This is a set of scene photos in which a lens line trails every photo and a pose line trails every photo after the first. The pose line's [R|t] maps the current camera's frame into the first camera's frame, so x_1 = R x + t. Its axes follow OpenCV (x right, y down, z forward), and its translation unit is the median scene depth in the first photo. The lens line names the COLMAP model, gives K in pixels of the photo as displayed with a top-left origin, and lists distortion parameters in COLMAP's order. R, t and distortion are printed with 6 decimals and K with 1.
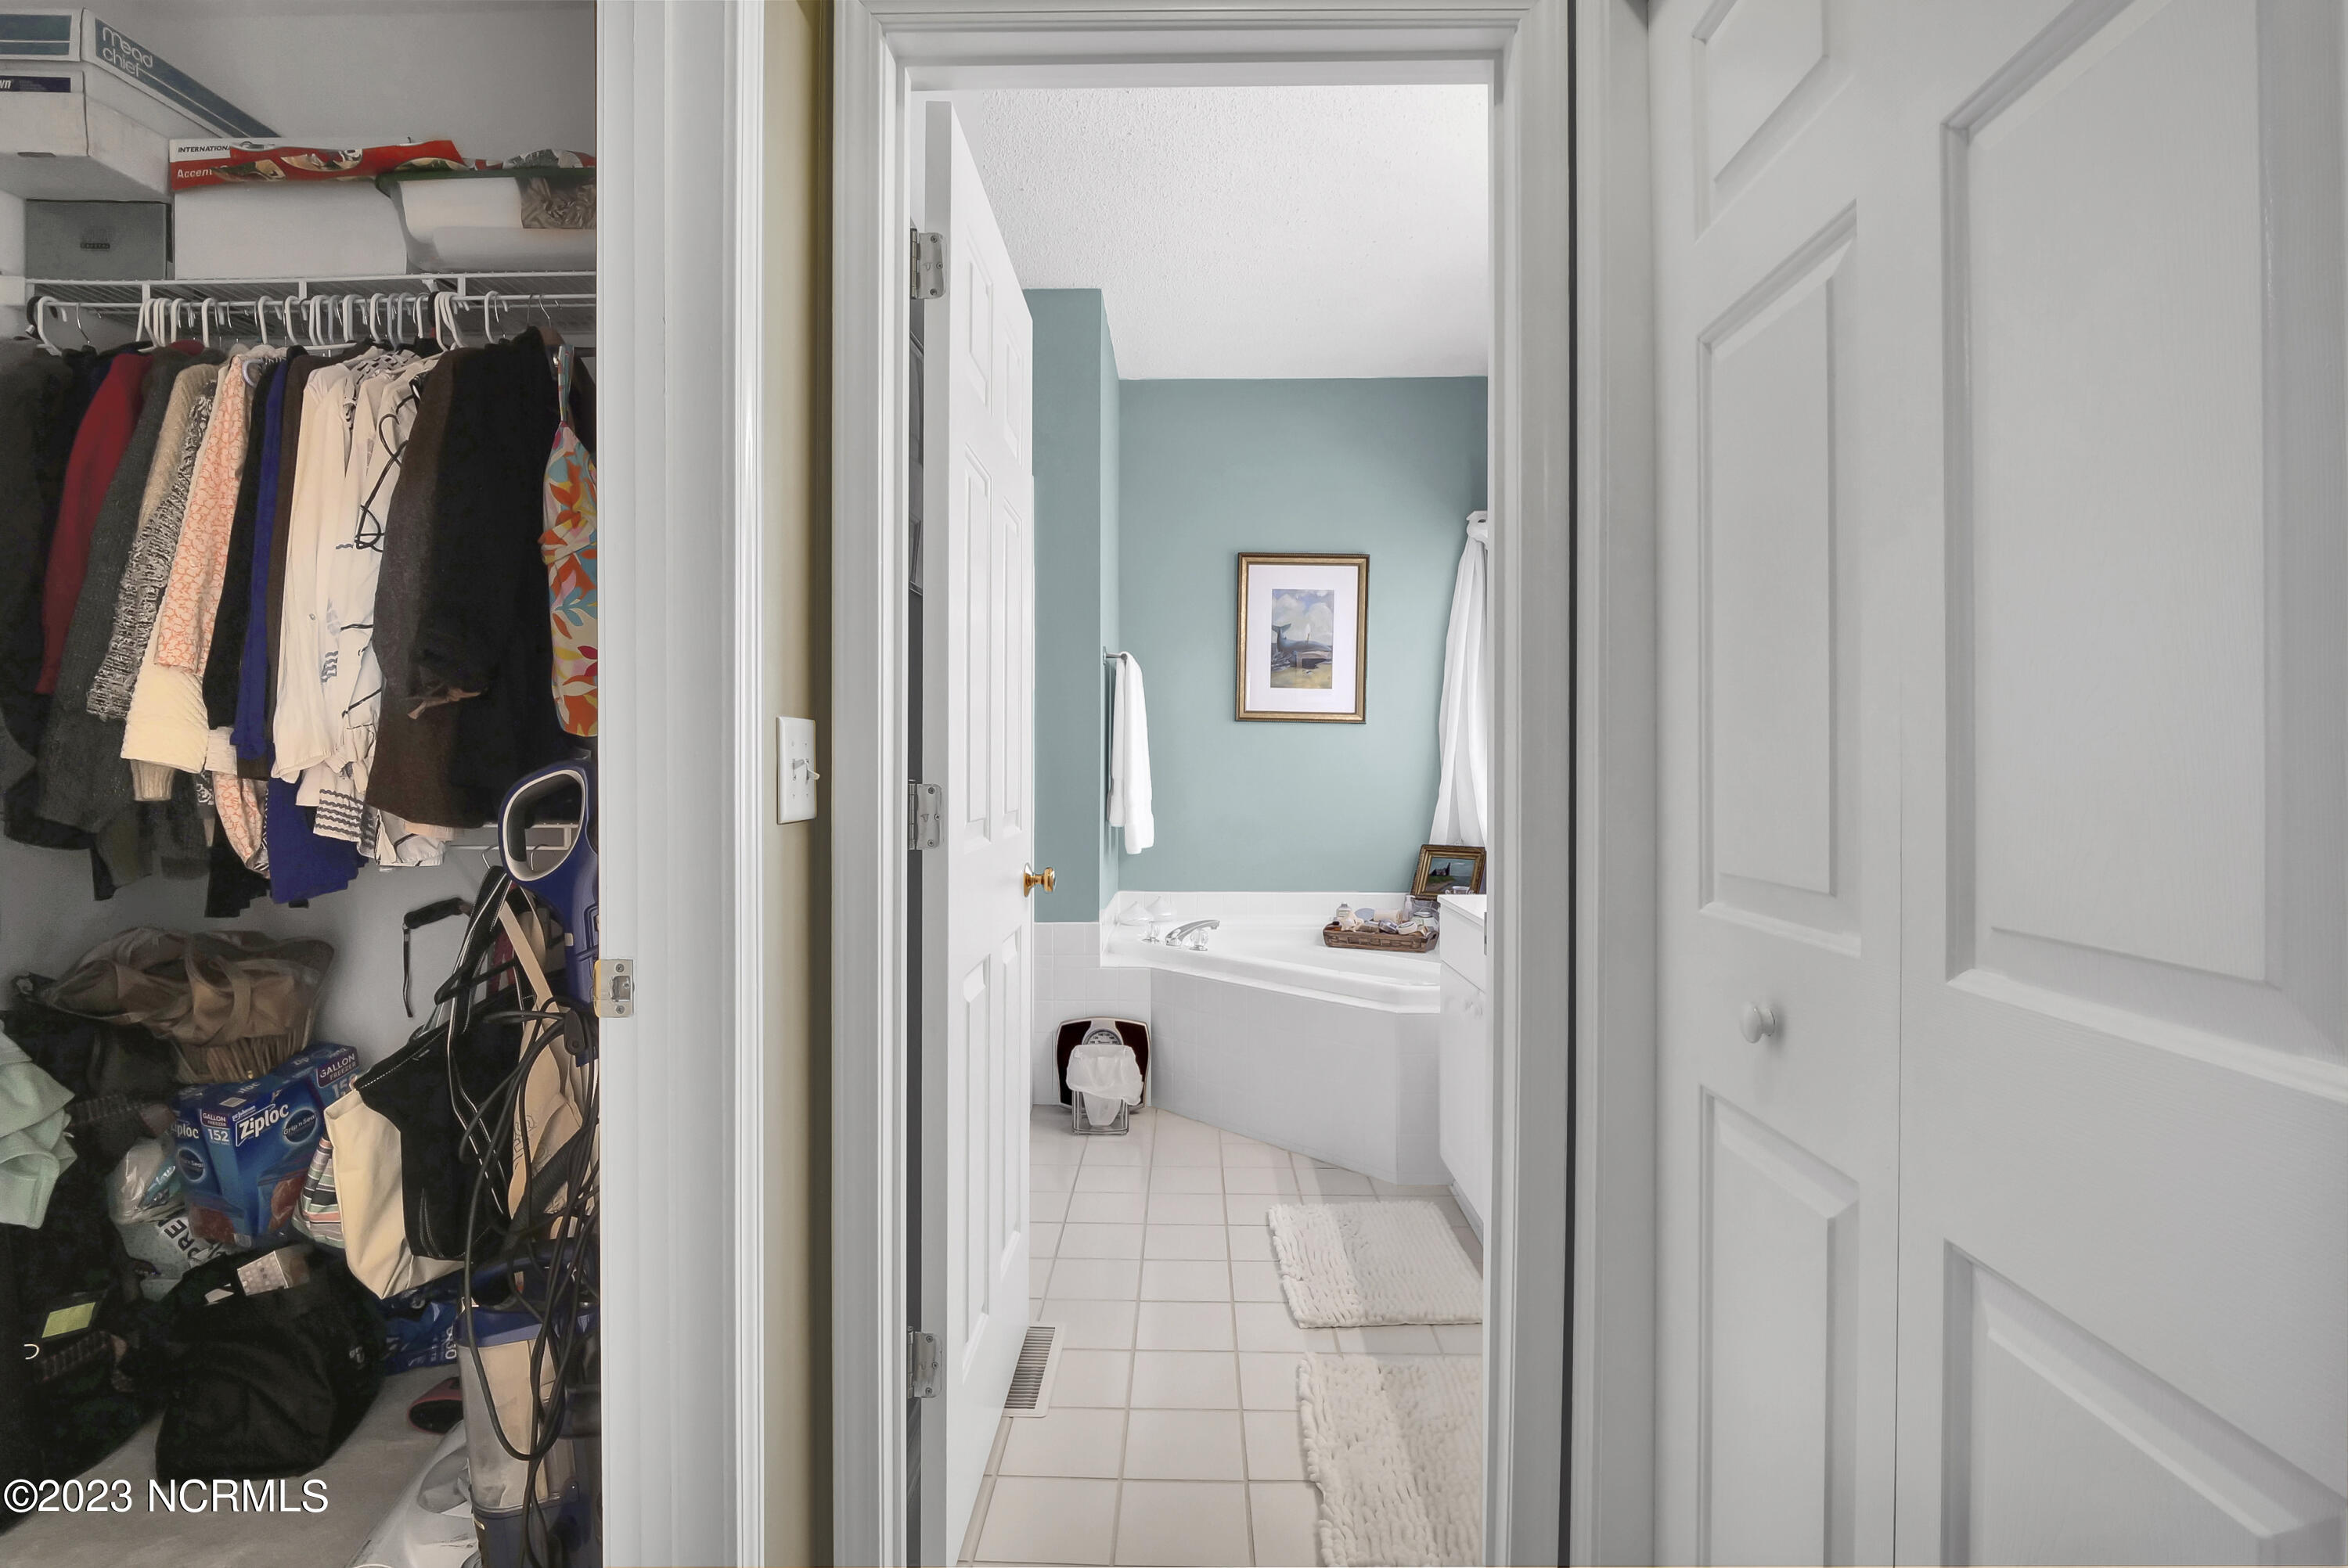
lens RADIAL K [[1124.7, 0, 1139.0], [0, 1124.7, 764.4], [0, 0, 1]] dist [-0.013417, 0.000121]
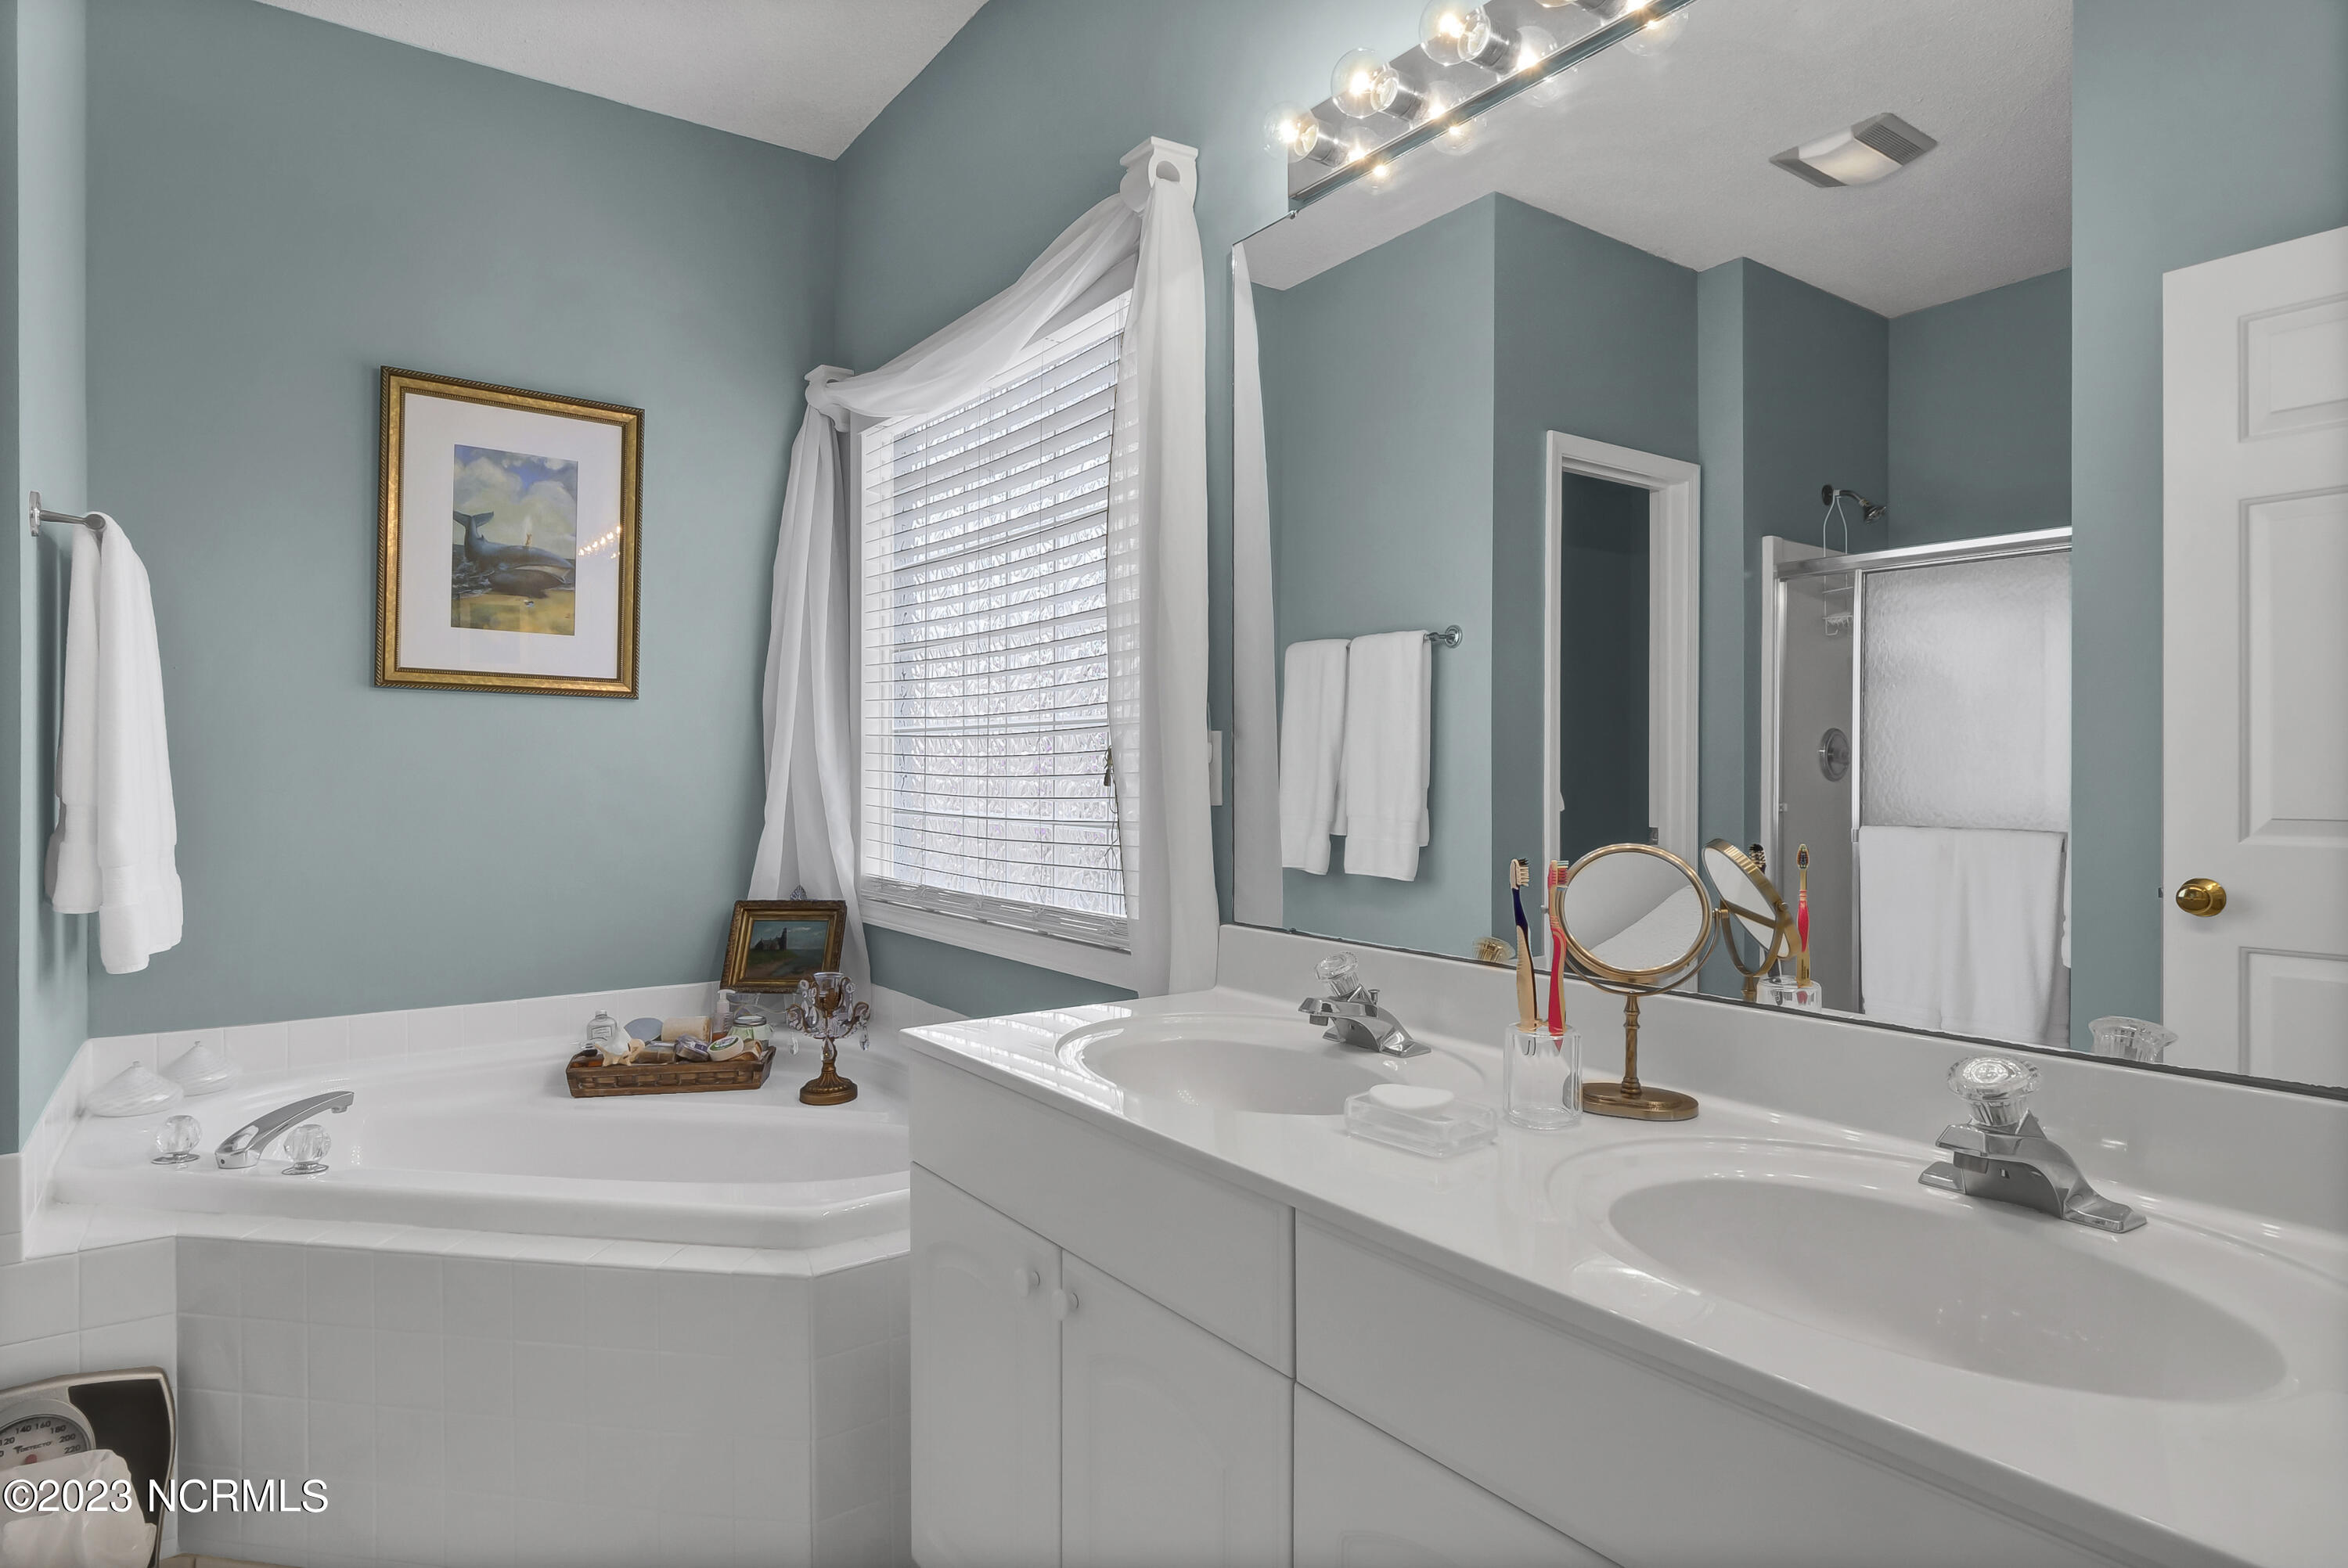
lens RADIAL K [[1289.1, 0, 1175.0], [0, 1289.1, 769.0], [0, 0, 1]] dist [-0.018257, 0.009594]
pose [[0.779150, -0.003419, 0.626828, 0.001572], [0.000953, 0.999990, 0.004270, -0.002398], [-0.626837, -0.002729, 0.779146, 0.313409]]
